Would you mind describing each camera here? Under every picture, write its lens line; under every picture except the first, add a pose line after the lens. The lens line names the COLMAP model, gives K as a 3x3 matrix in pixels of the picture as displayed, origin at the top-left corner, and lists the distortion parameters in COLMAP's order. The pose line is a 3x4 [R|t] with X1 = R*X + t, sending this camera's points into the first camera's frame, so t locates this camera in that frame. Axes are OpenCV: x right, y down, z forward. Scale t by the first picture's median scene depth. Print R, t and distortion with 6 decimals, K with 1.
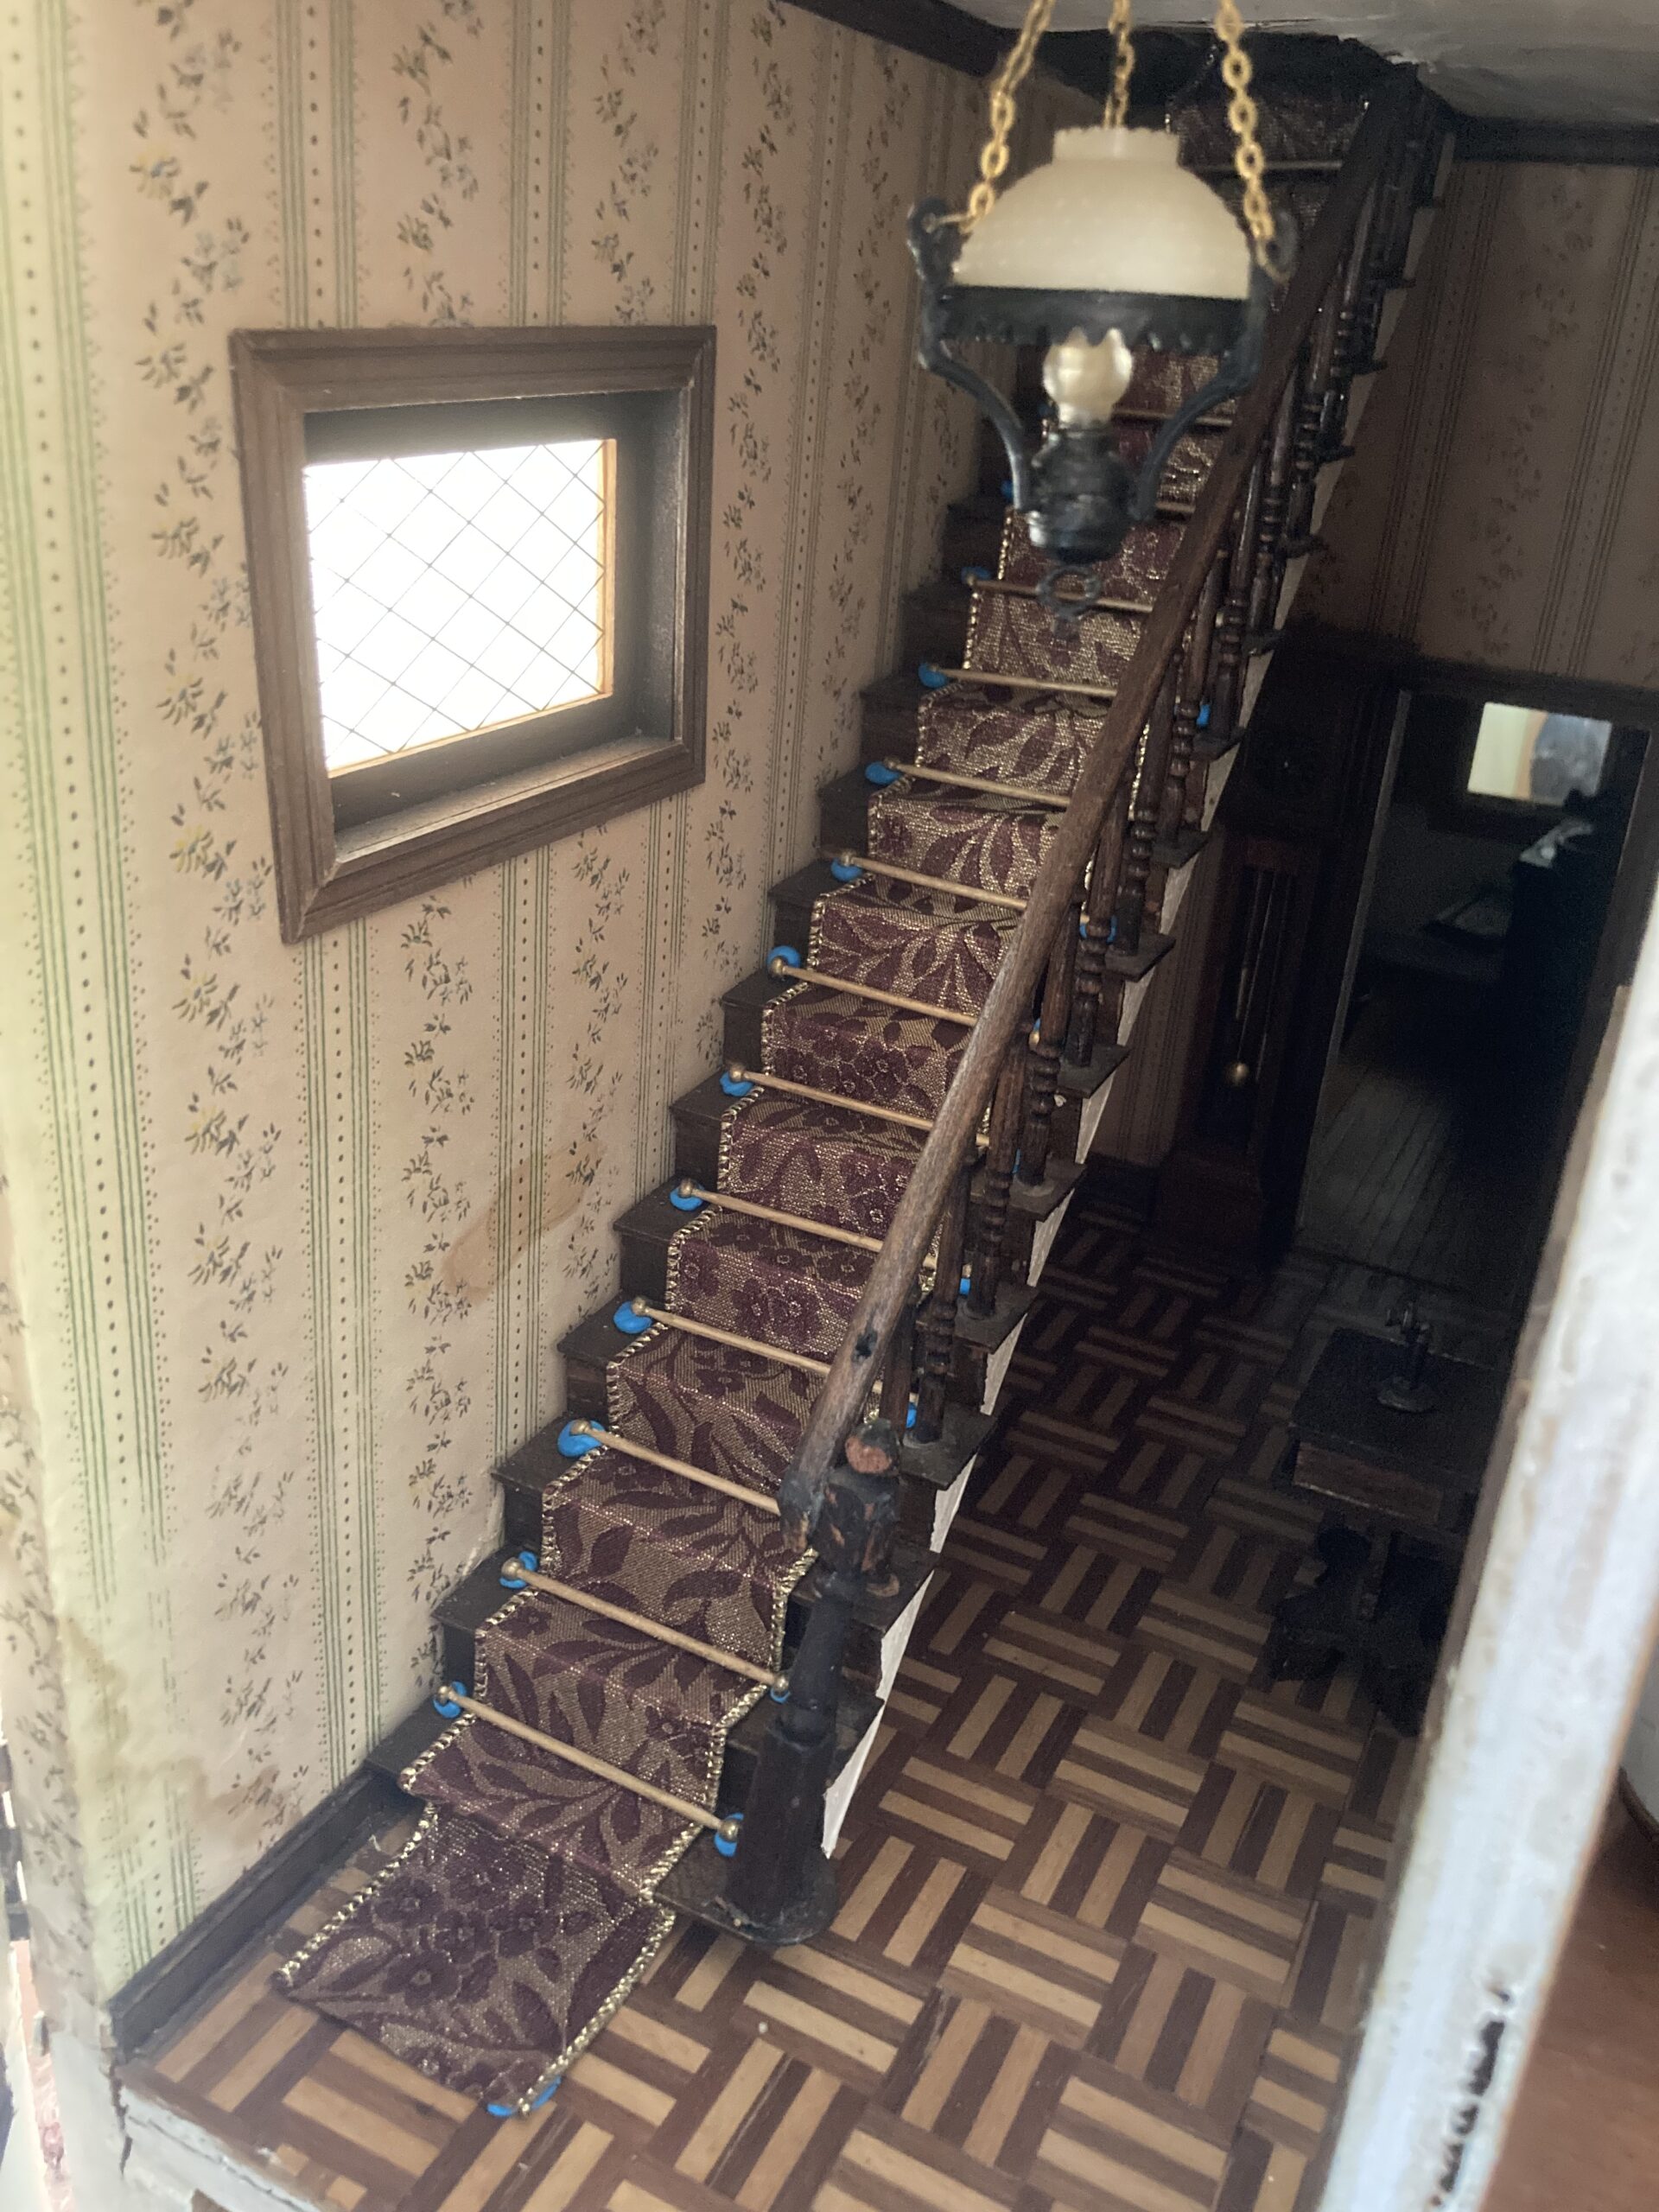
lens RADIAL K [[1838.0, 0, 829.5], [0, 1838.0, 1106.0], [0, 0, 1]] dist [-0.022529, 0.082474]
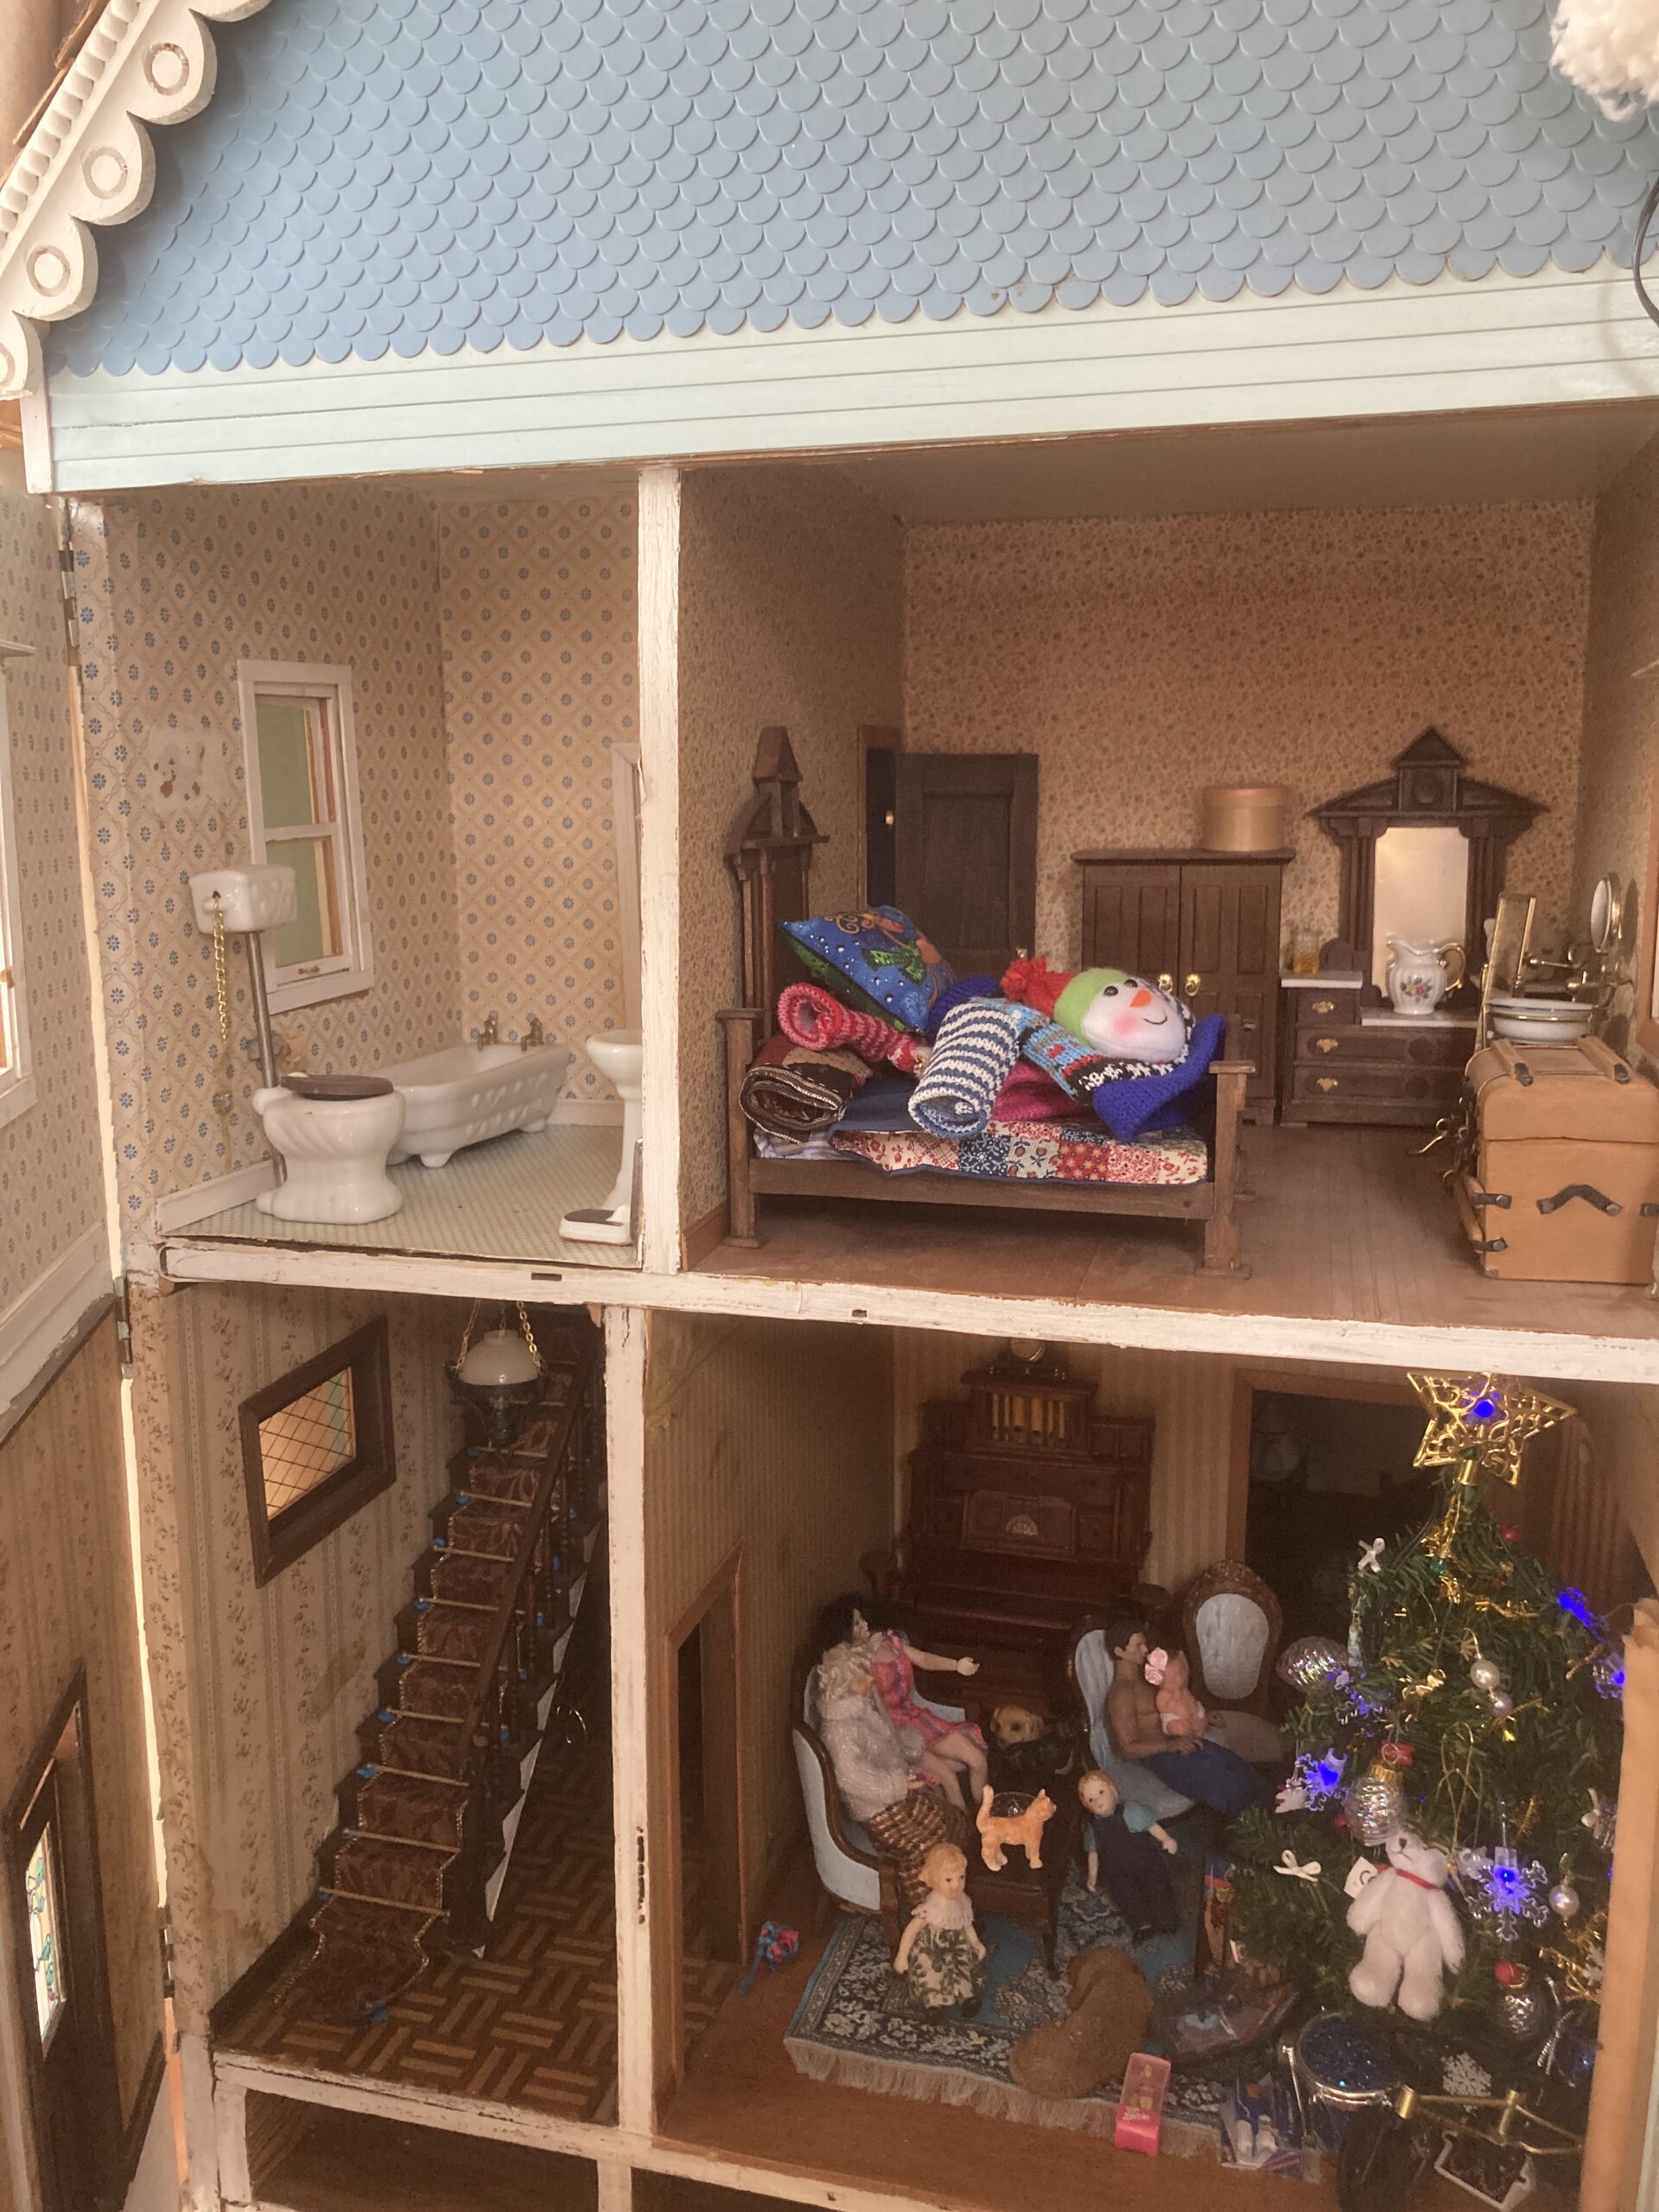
lens RADIAL K [[1838.0, 0, 829.5], [0, 1838.0, 1106.0], [0, 0, 1]] dist [-0.022529, 0.082474]
pose [[0.977306, -0.108657, 0.181844, 0.112484], [0.146869, 0.966165, -0.212024, -0.060647], [-0.152654, 0.233920, 0.960197, -1.650719]]
